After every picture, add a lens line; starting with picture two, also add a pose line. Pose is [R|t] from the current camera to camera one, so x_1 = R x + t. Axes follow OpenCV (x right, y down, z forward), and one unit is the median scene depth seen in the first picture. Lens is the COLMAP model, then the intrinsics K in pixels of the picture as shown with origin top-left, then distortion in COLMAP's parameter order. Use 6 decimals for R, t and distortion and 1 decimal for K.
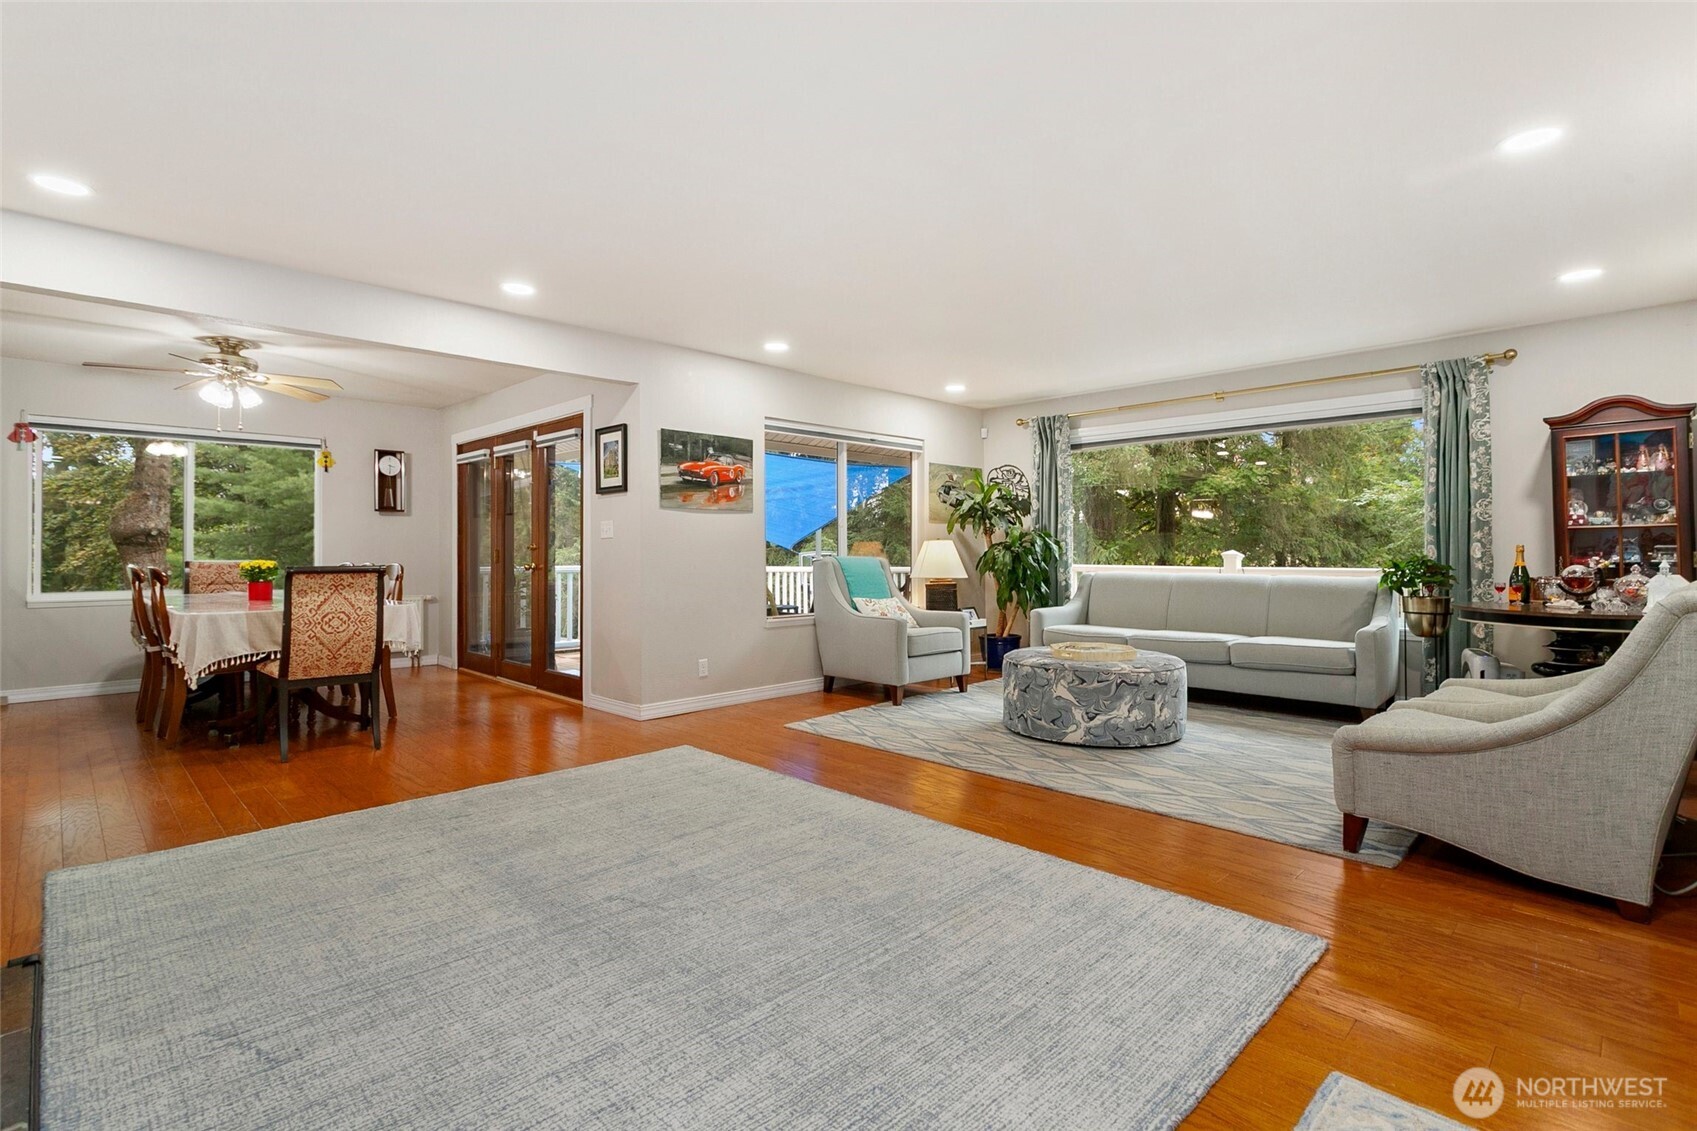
lens RADIAL K [[800.0, 0, 847.3], [0, 800.0, 571.3], [0, 0, 1]] dist [-0.004599, 0.002698]
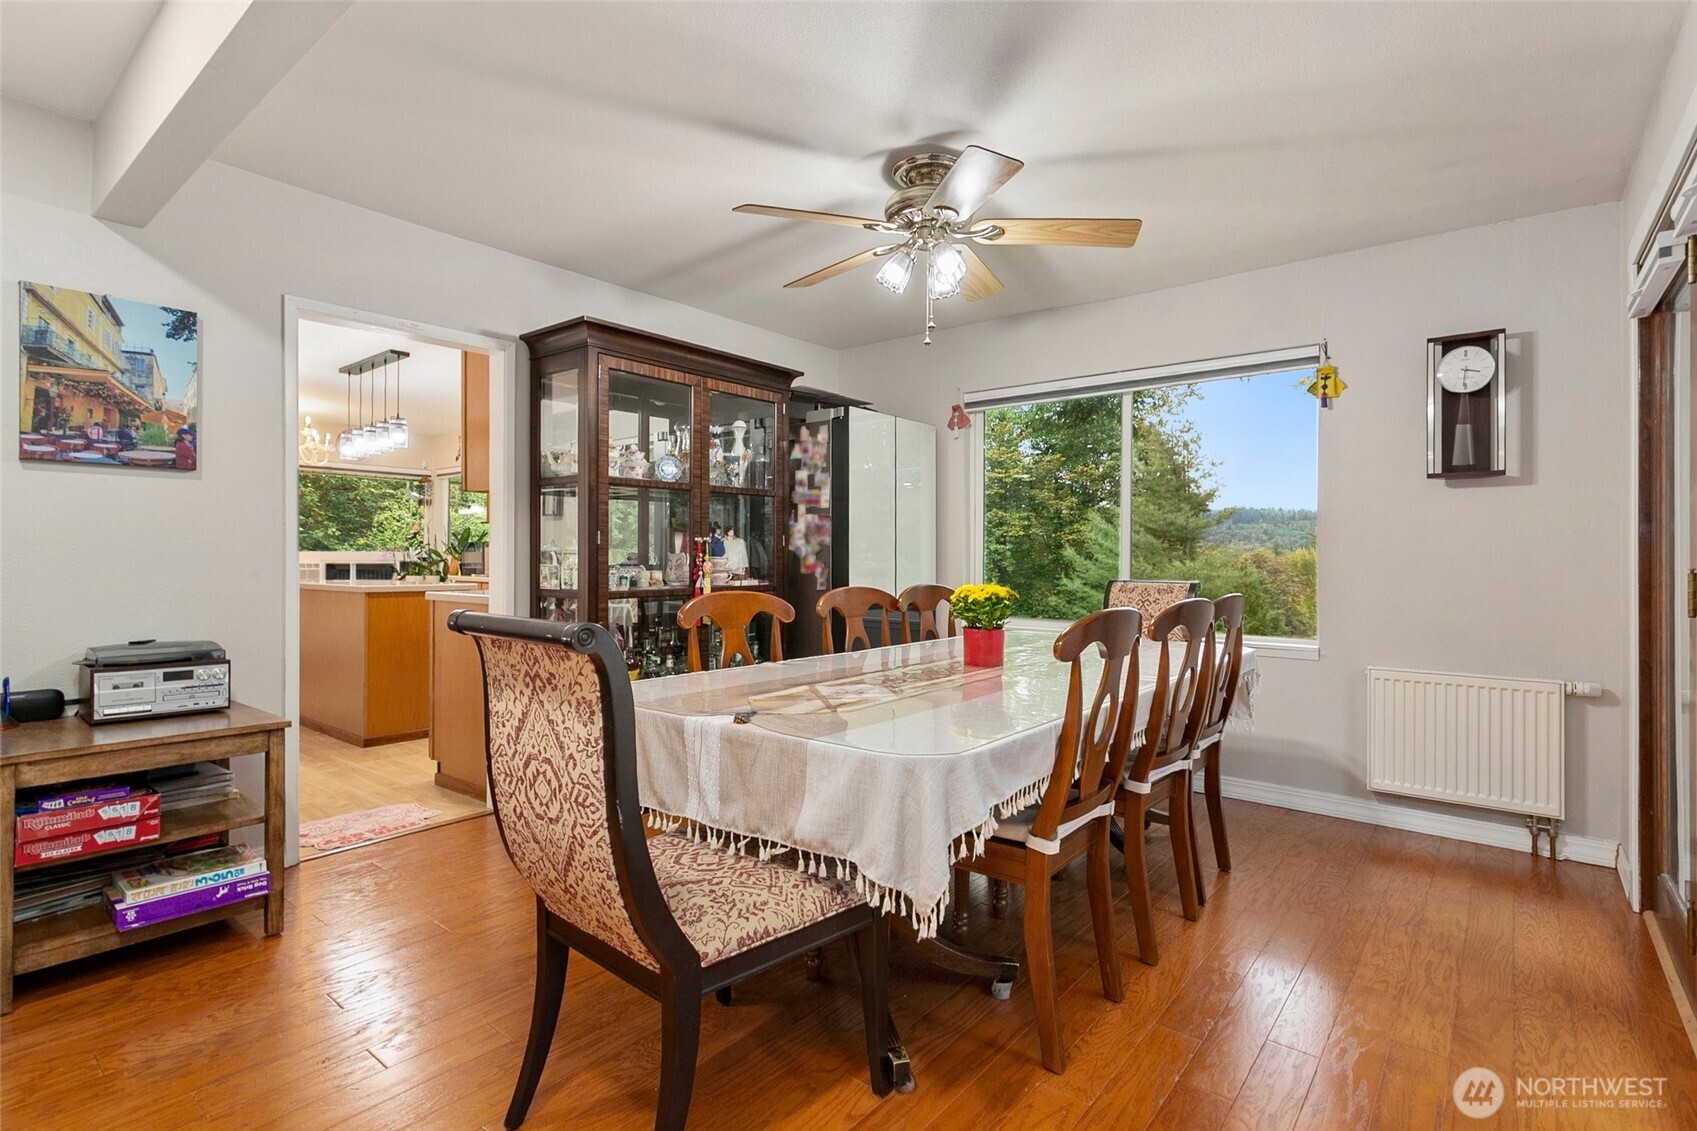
lens RADIAL K [[800.0, 0, 847.2], [0, 800.0, 558.6], [0, 0, 1]] dist [-0.004599, 0.002698]
pose [[0.092734, 0.003115, -0.995686, -0.177514], [-0.033794, 0.999429, -0.000020, -0.019261], [0.995117, 0.033650, 0.092786, 0.630452]]
